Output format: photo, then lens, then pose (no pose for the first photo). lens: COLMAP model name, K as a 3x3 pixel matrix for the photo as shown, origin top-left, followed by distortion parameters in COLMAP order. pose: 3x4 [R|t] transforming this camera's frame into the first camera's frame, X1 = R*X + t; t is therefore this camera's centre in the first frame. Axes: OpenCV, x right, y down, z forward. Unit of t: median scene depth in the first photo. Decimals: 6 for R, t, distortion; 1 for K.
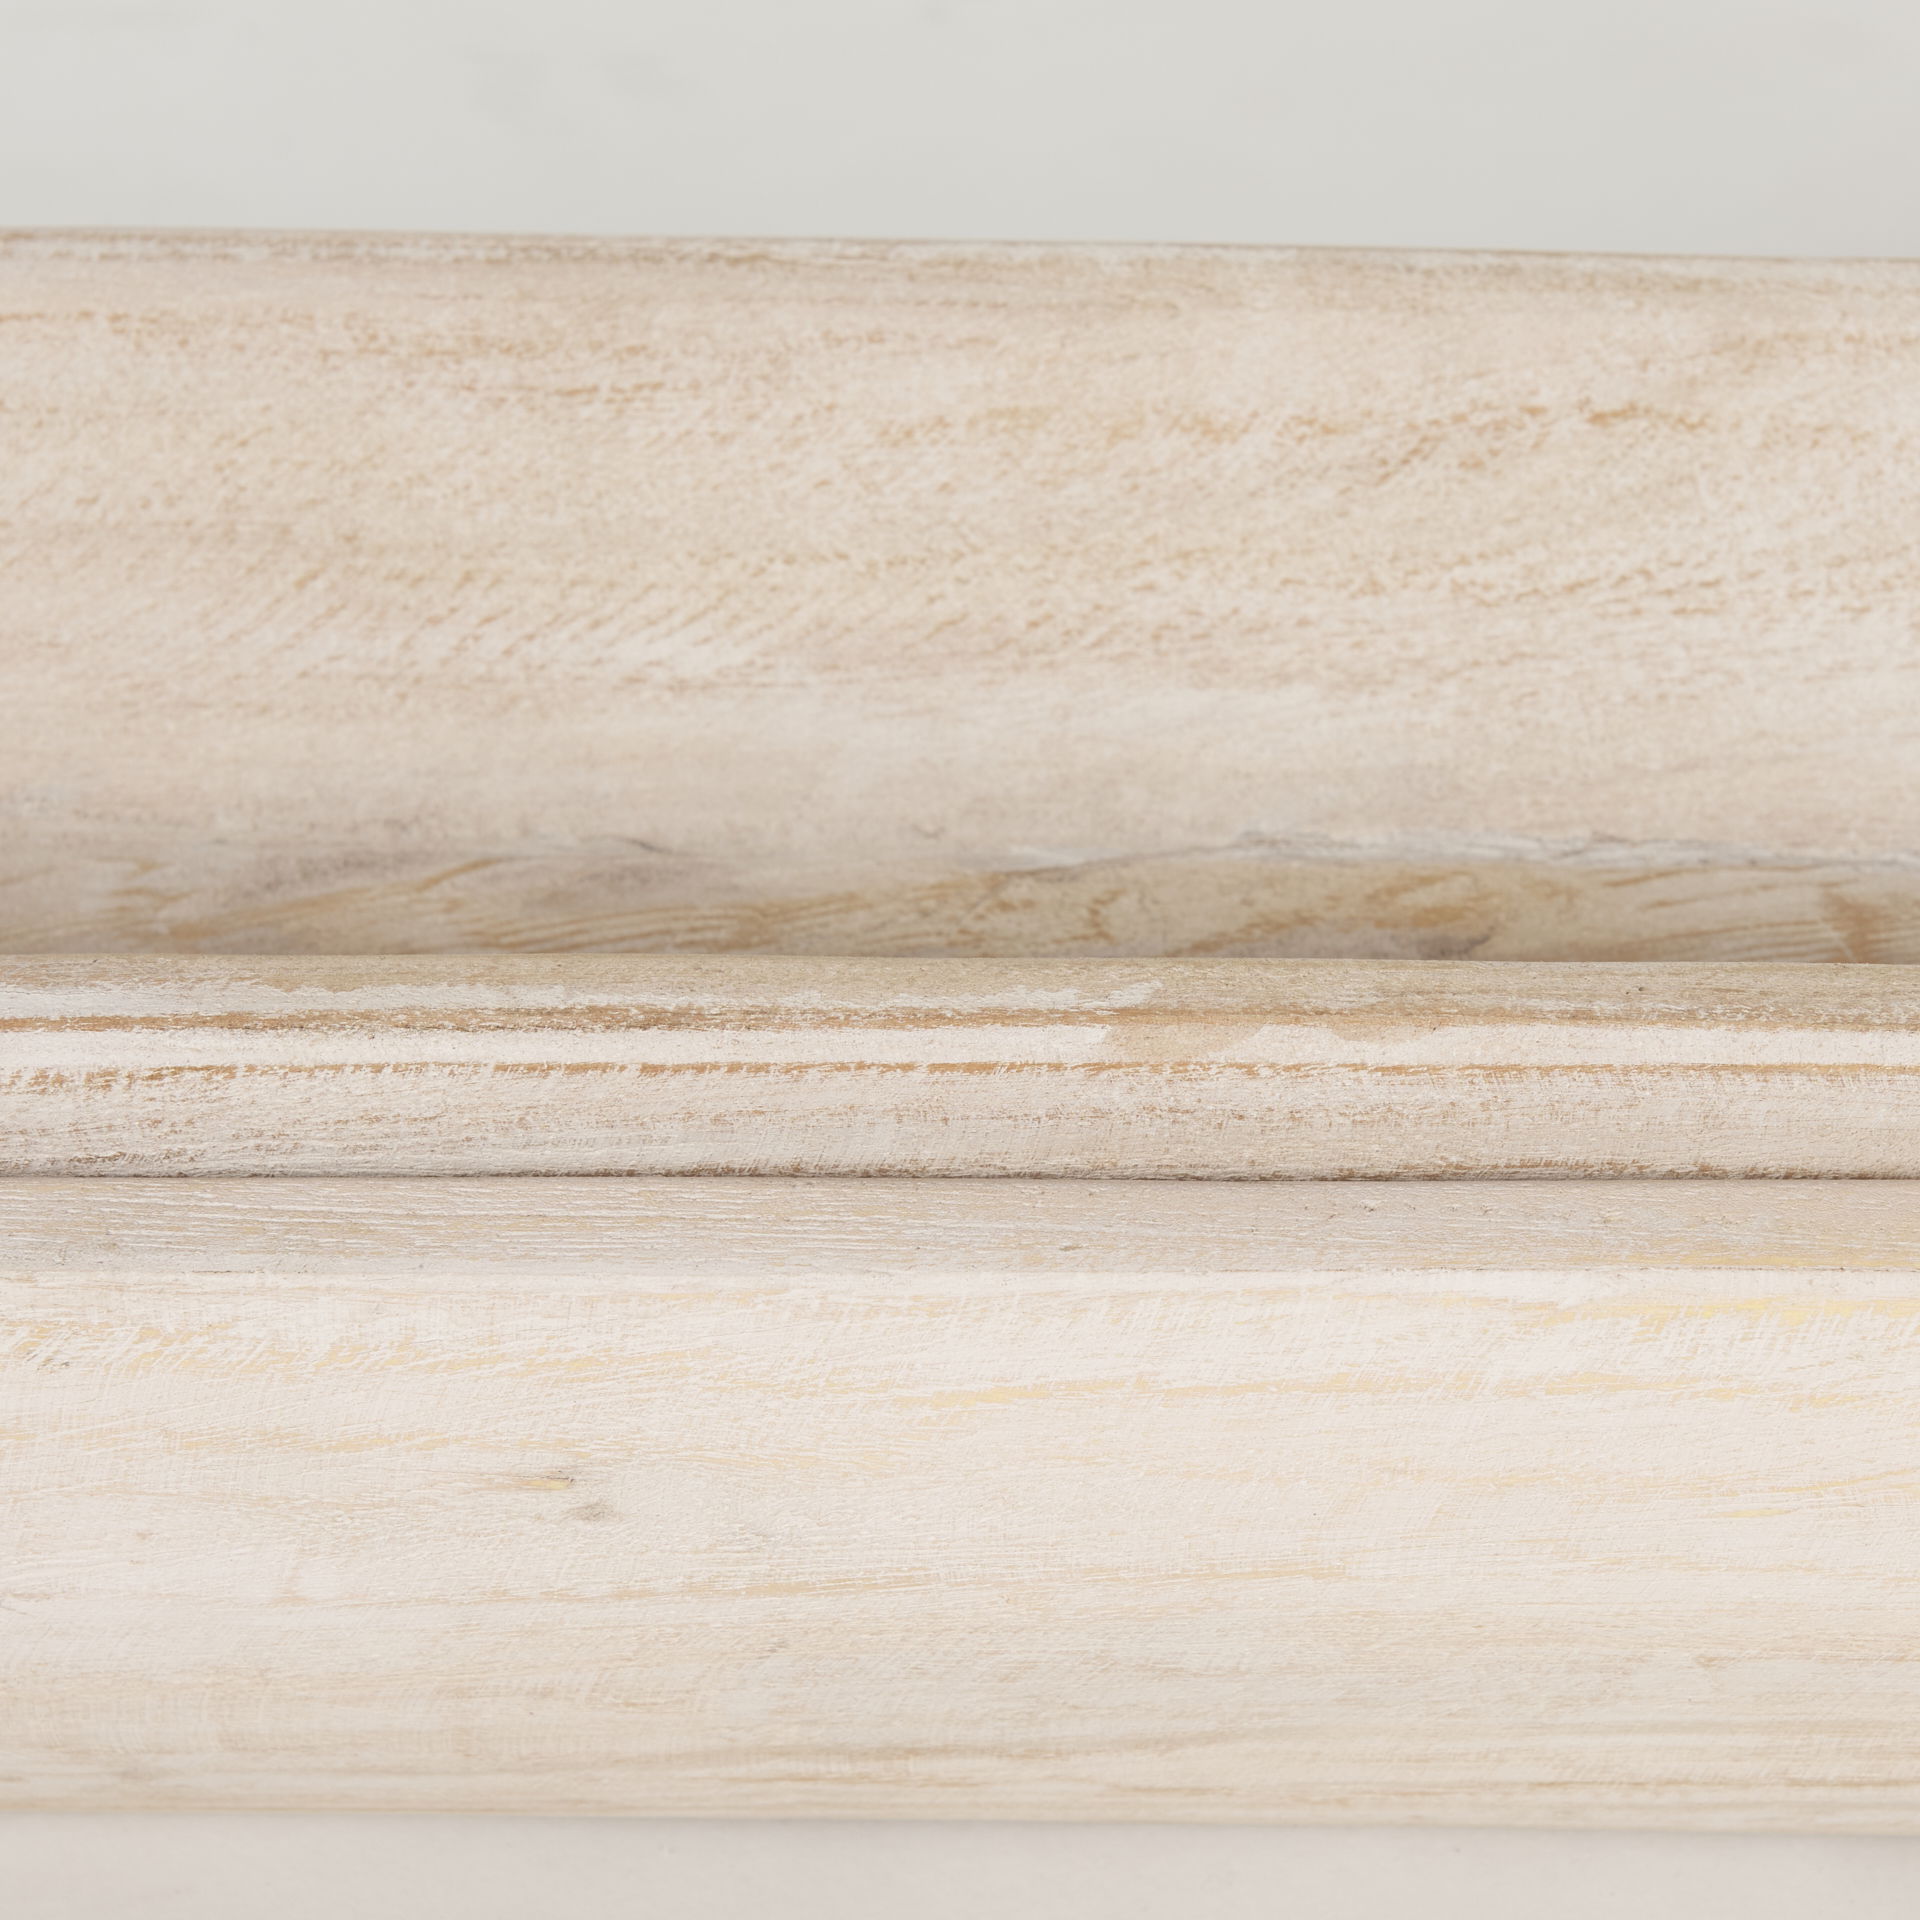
lens RADIAL K [[8256.3, 0, 959.9], [0, 8256.3, 959.0], [0, 0, 1]] dist [0.018350, 0.000000]
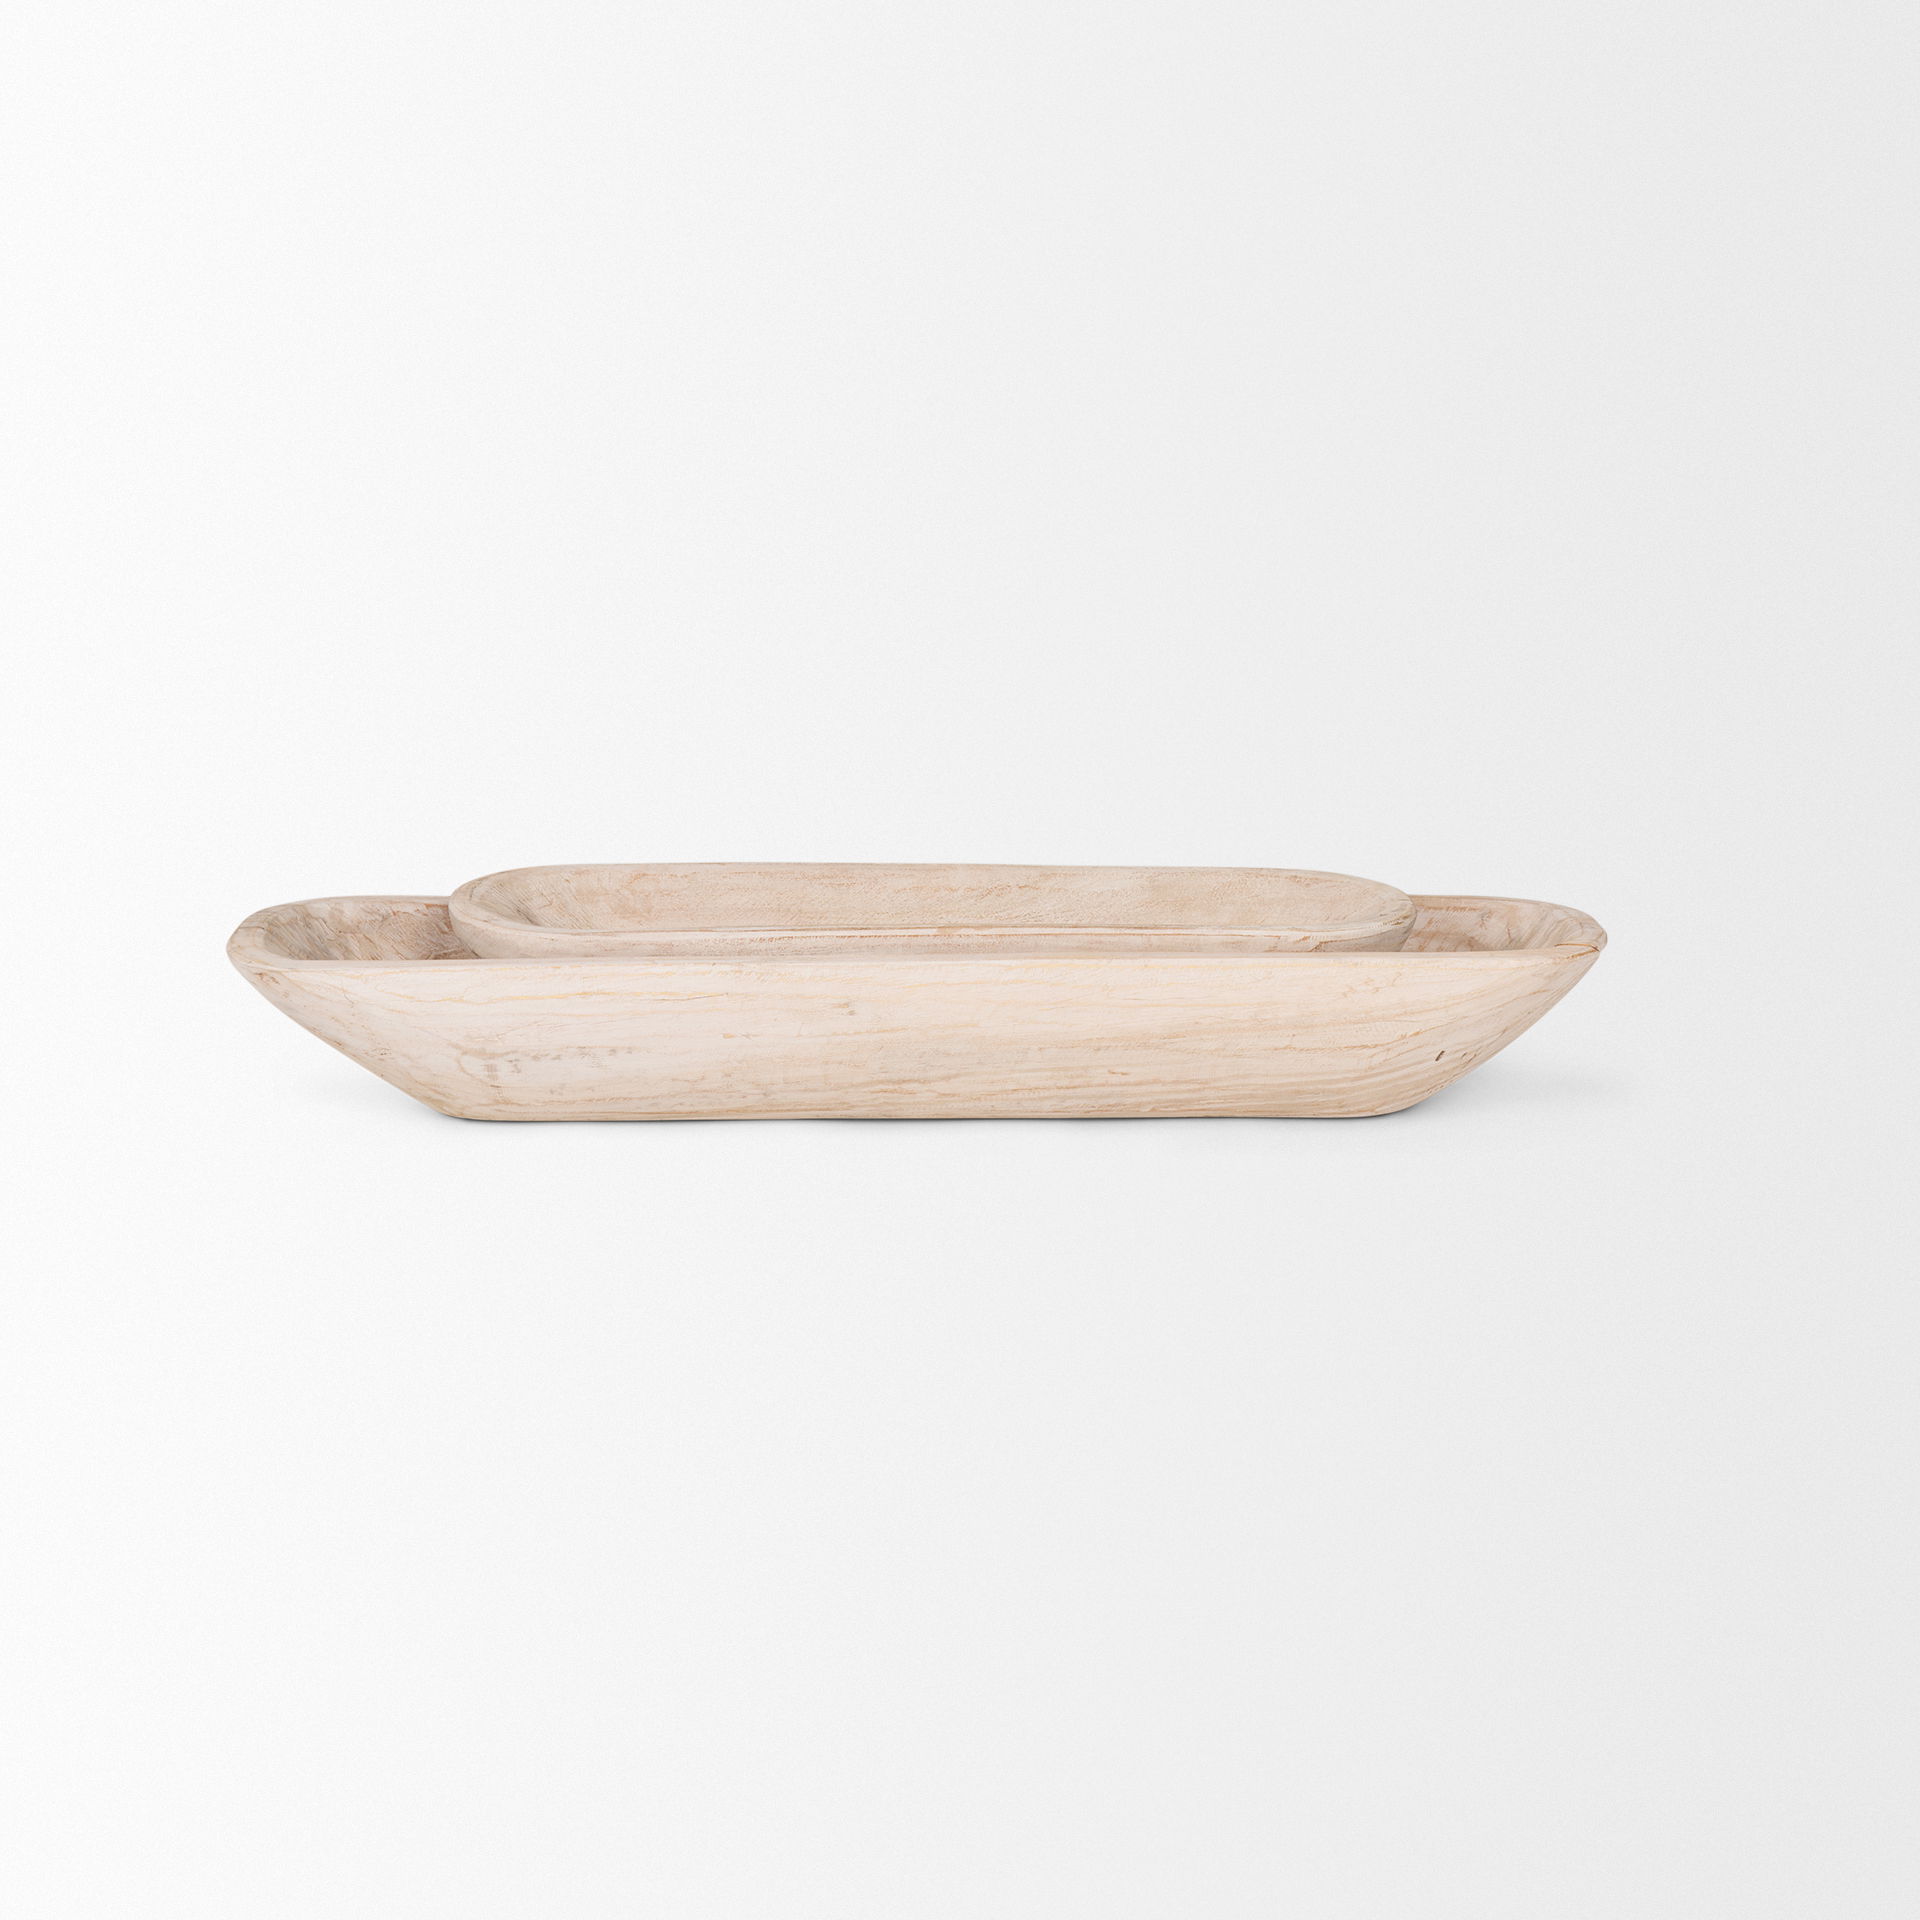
lens RADIAL K [[8256.3, 0, 959.5], [0, 8256.3, 960.2], [0, 0, 1]] dist [0.018350, 0.000000]
pose [[0.999357, 0.000505, 0.035858, -0.174271], [0.015600, 0.894212, -0.447372, 2.610575], [-0.032290, 0.447644, 0.893629, -4.201076]]
